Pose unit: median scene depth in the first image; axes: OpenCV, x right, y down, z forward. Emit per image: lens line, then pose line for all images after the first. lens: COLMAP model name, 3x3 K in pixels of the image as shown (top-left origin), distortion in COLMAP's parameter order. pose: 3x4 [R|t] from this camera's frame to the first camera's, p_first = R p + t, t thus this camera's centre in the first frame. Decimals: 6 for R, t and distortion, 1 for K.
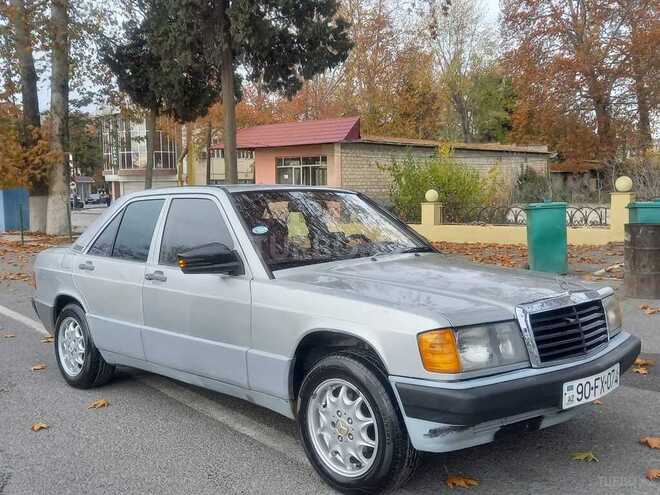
lens RADIAL K [[689.7, 0, 330.0], [0, 689.7, 247.5], [0, 0, 1]] dist [0.016376, 0.004330]
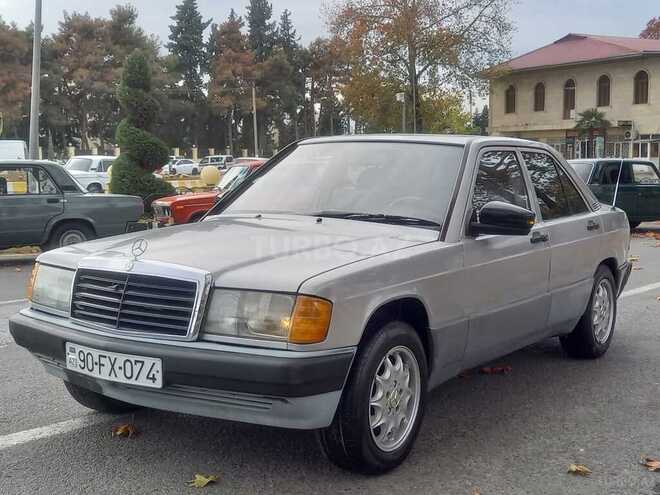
lens RADIAL K [[887.3, 0, 330.0], [0, 887.3, 247.5], [0, 0, 1]] dist [0.031458, 0.021754]
pose [[0.225379, 0.112938, -0.967703, 1.503008], [-0.075053, 0.992320, 0.098331, -0.079224], [0.971376, 0.050468, 0.232125, 0.990665]]
